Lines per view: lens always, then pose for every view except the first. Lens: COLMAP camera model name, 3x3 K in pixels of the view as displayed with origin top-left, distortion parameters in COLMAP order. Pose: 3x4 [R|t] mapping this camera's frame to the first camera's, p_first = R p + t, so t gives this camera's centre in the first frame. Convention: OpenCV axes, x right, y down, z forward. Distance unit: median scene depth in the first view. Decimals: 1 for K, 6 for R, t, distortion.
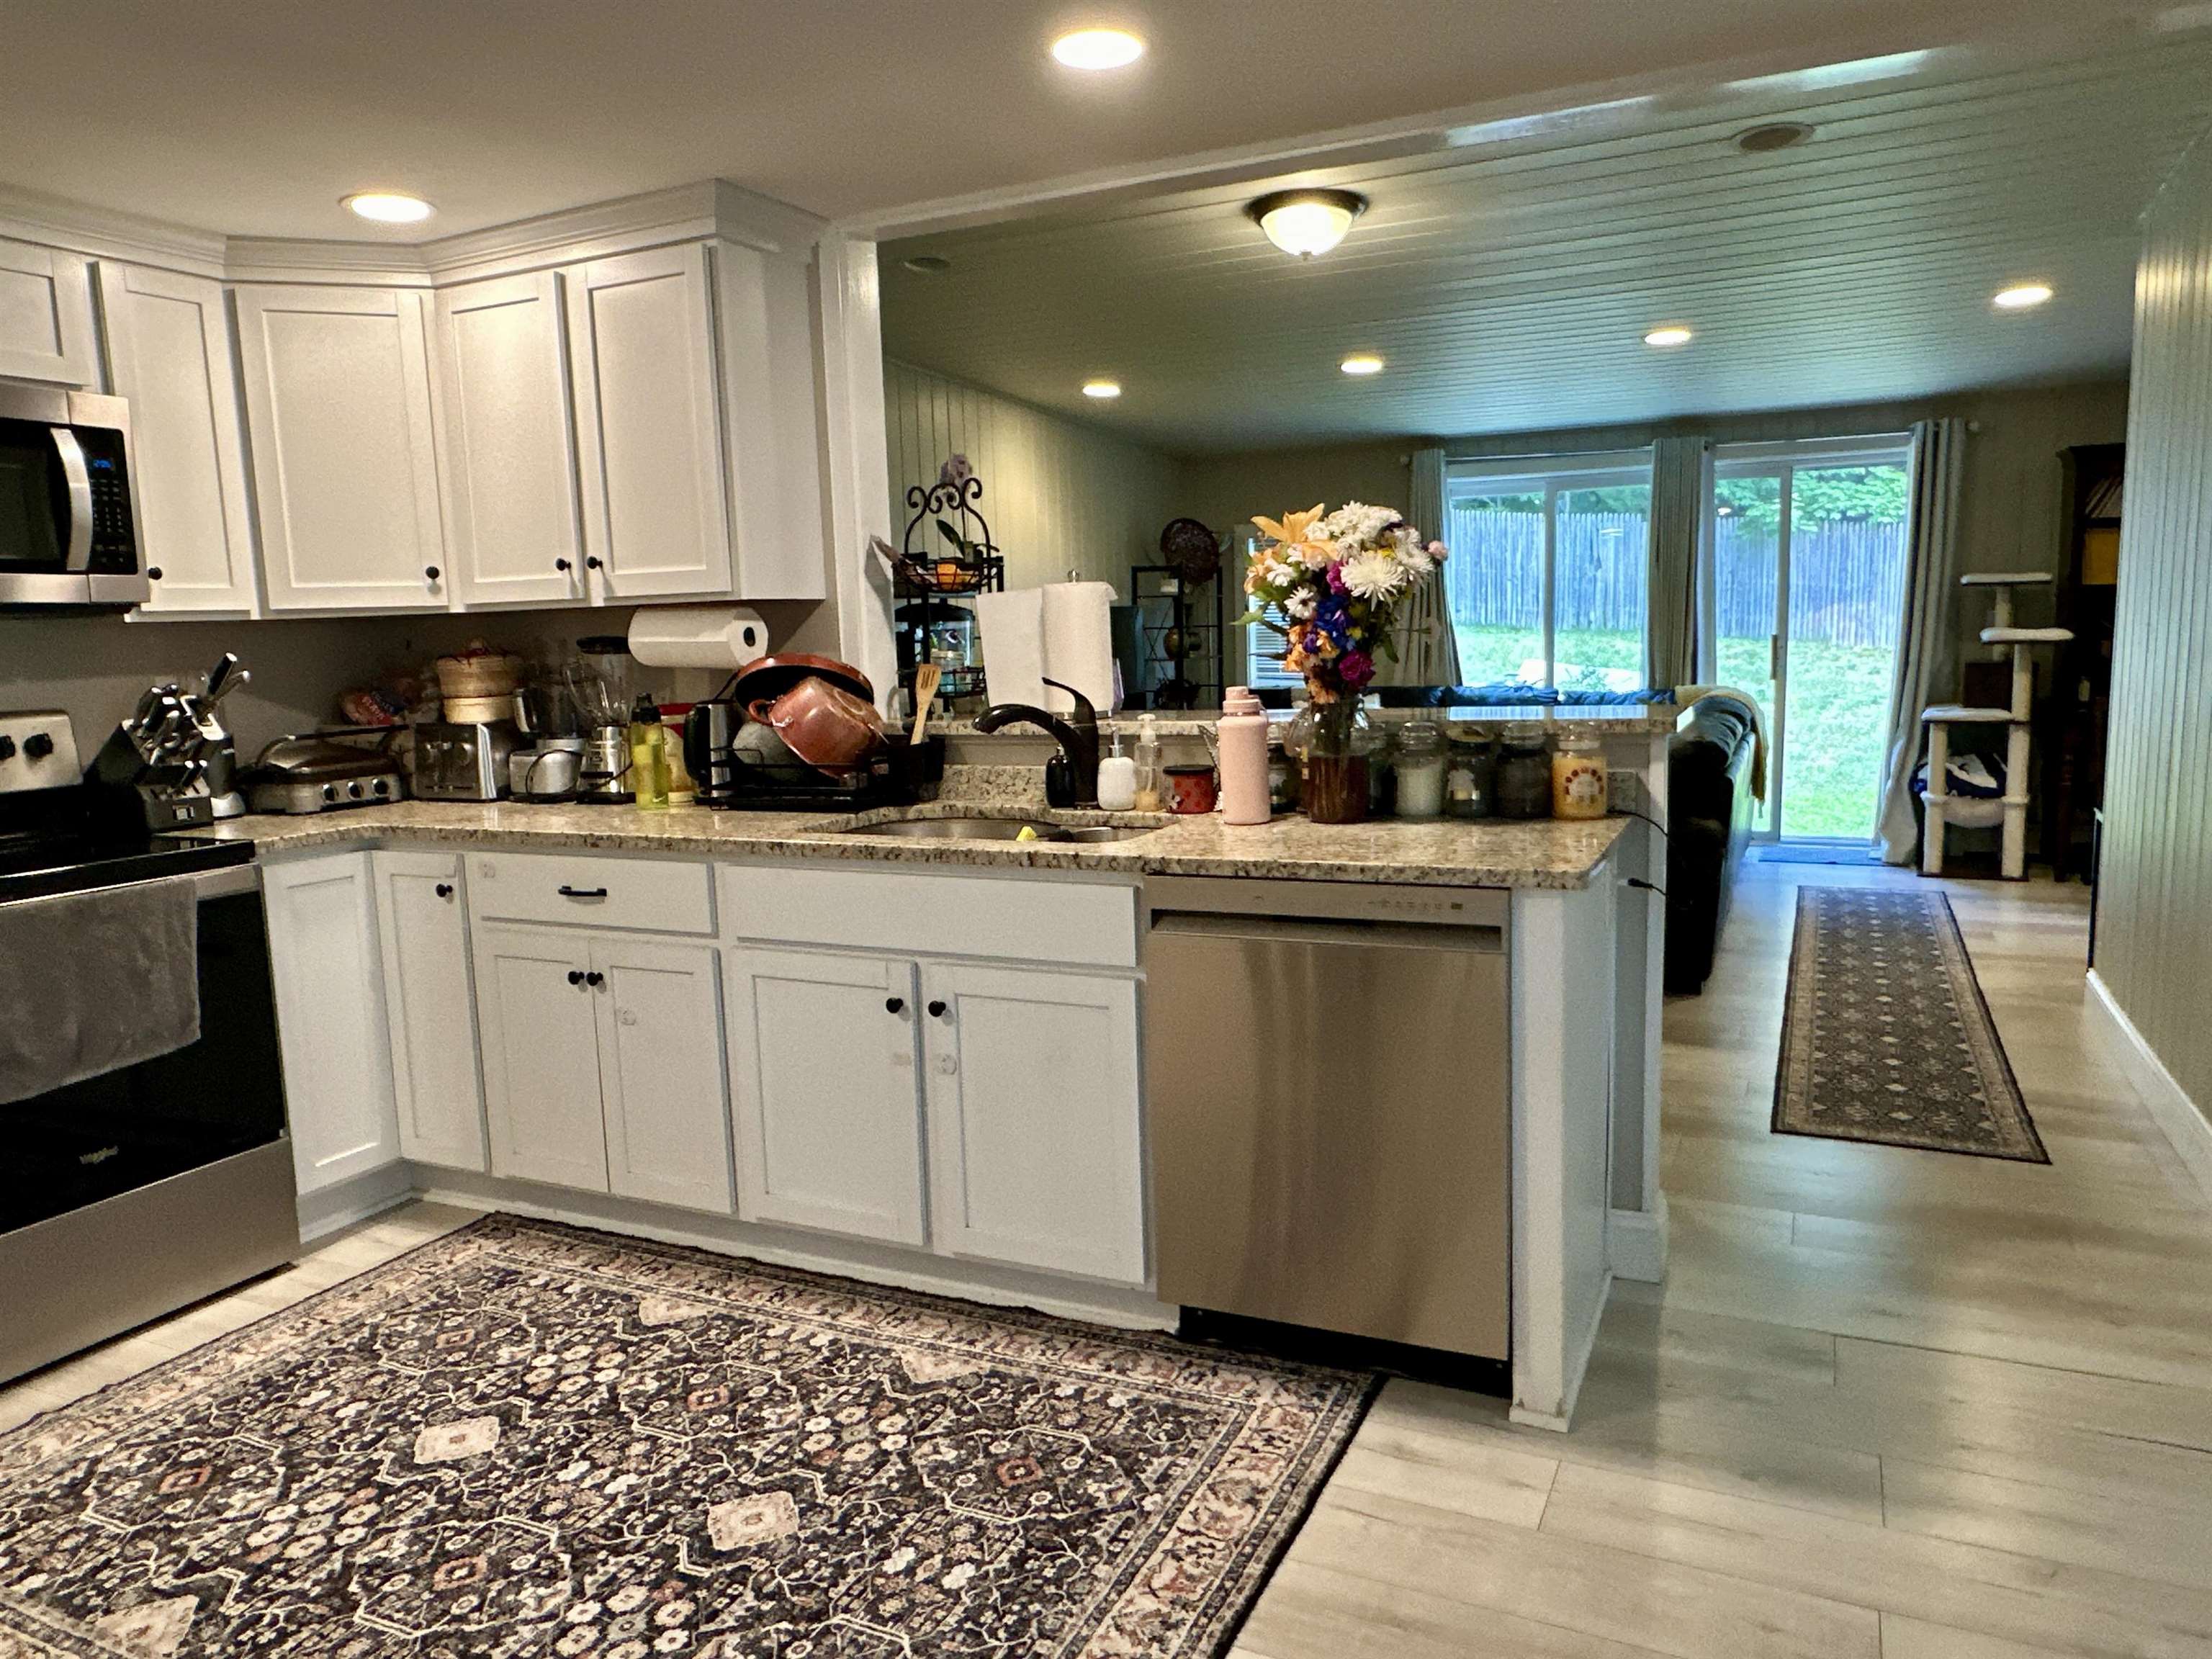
lens RADIAL K [[1494.7, 0, 1106.0], [0, 1494.7, 829.5], [0, 0, 1]] dist [-0.007299, 0.000575]
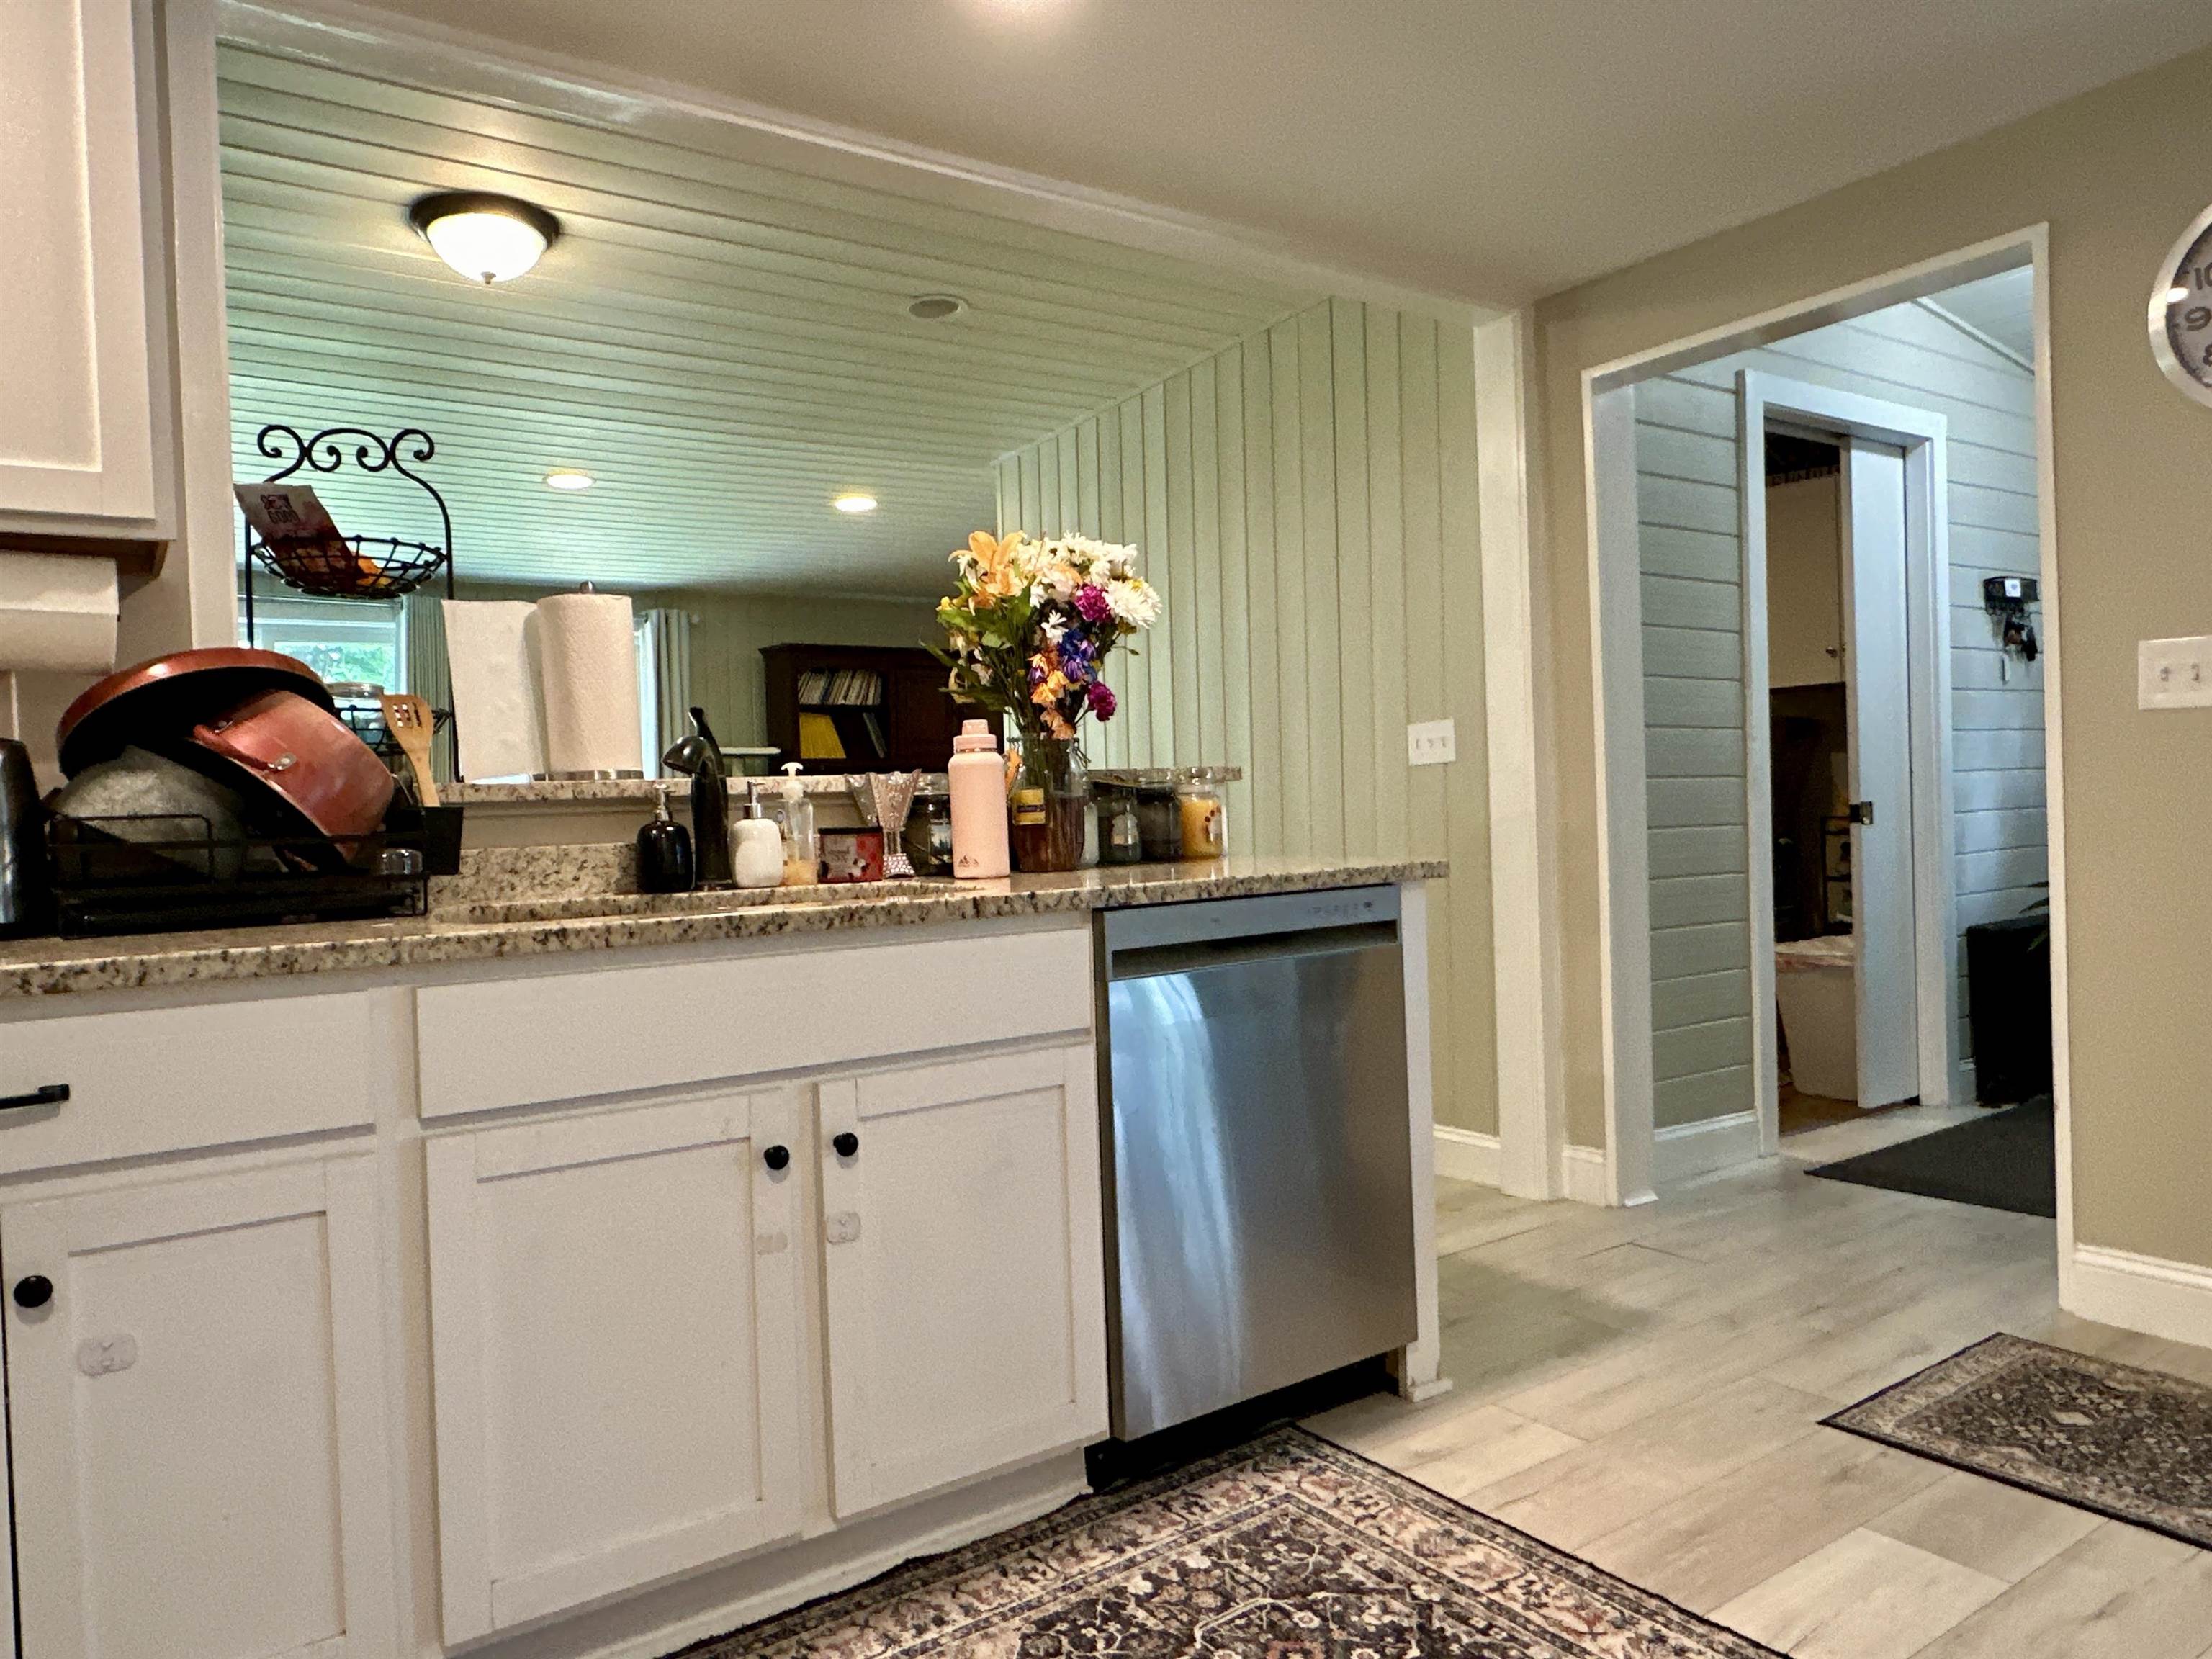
lens RADIAL K [[1494.7, 0, 1106.0], [0, 1494.7, 829.5], [0, 0, 1]] dist [-0.007299, 0.000575]
pose [[0.489820, 0.000964, 0.871823, -0.690505], [0.137197, 0.987454, -0.078173, 0.049802], [-0.860961, 0.157902, 0.483542, 0.575300]]
